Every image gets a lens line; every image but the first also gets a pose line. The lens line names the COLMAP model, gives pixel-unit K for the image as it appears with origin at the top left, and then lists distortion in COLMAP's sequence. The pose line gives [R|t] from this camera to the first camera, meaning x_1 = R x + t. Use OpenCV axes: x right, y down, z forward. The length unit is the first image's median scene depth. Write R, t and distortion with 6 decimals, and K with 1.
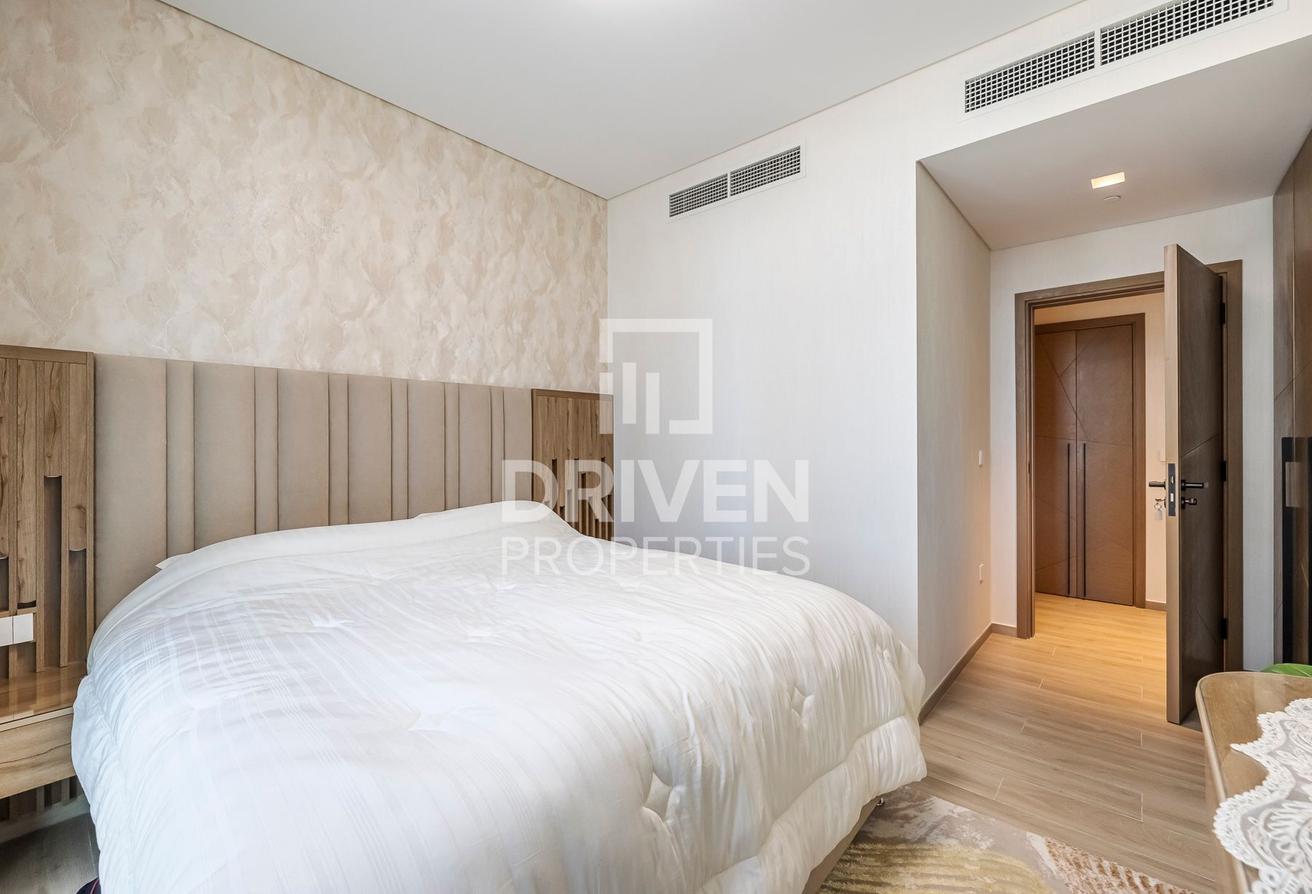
lens RADIAL K [[561.5, 0, 658.3], [0, 561.5, 439.4], [0, 0, 1]] dist [-0.001518, -0.000230]
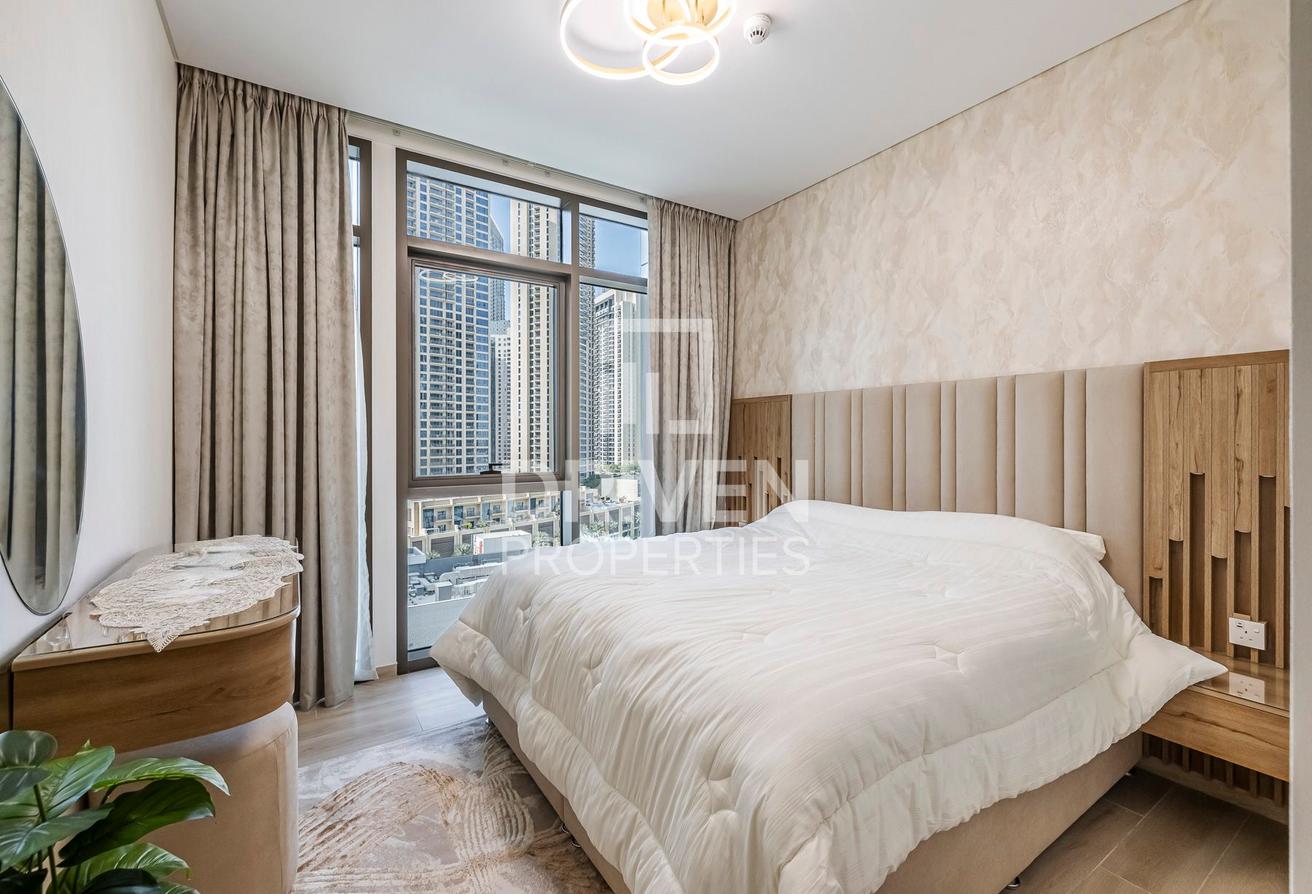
lens RADIAL K [[547.6, 0, 662.9], [0, 547.6, 451.3], [0, 0, 1]] dist [-0.001972, -0.000146]
pose [[-0.261679, 0.020746, -0.964932, 0.666530], [-0.003887, 0.999738, 0.022549, 0.000831], [0.965147, 0.009651, -0.261529, 0.766456]]
